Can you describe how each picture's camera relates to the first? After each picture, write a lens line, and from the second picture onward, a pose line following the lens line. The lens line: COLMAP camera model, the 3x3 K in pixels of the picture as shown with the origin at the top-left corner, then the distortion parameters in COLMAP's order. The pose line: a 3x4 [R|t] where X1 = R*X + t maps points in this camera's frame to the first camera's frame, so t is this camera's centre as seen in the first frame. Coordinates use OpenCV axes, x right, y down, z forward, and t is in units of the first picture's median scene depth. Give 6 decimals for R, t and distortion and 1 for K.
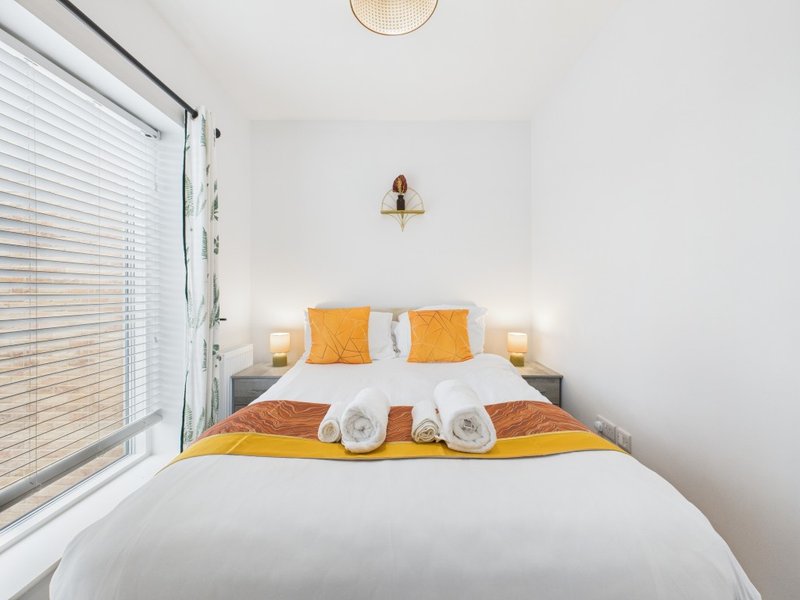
lens RADIAL K [[321.4, 0, 401.1], [0, 321.4, 278.8], [0, 0, 1]] dist [0.001127, 0.000068]
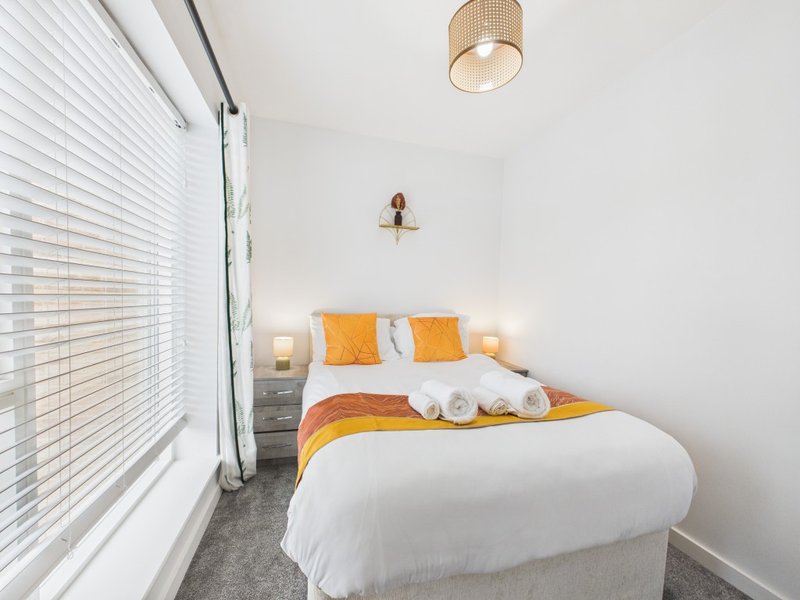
lens RADIAL K [[322.1, 0, 401.0], [0, 322.1, 299.3], [0, 0, 1]] dist [0.001487, 0.000302]
pose [[0.962263, 0.033340, 0.270070, -0.343470], [-0.045060, 0.998287, 0.037310, -0.004668], [-0.268364, -0.048072, 0.962117, -0.083934]]
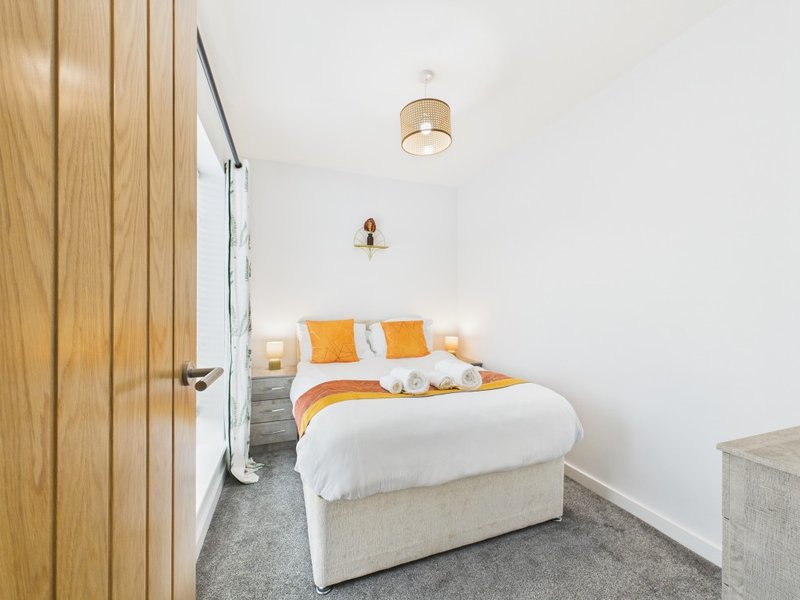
lens RADIAL K [[322.3, 0, 399.3], [0, 322.3, 289.1], [0, 0, 1]] dist [-0.001259, -0.000023]
pose [[0.942734, 0.022236, 0.332803, -0.394626], [-0.016272, 0.999653, -0.020697, -0.012372], [-0.333148, 0.014096, 0.942769, -0.327688]]
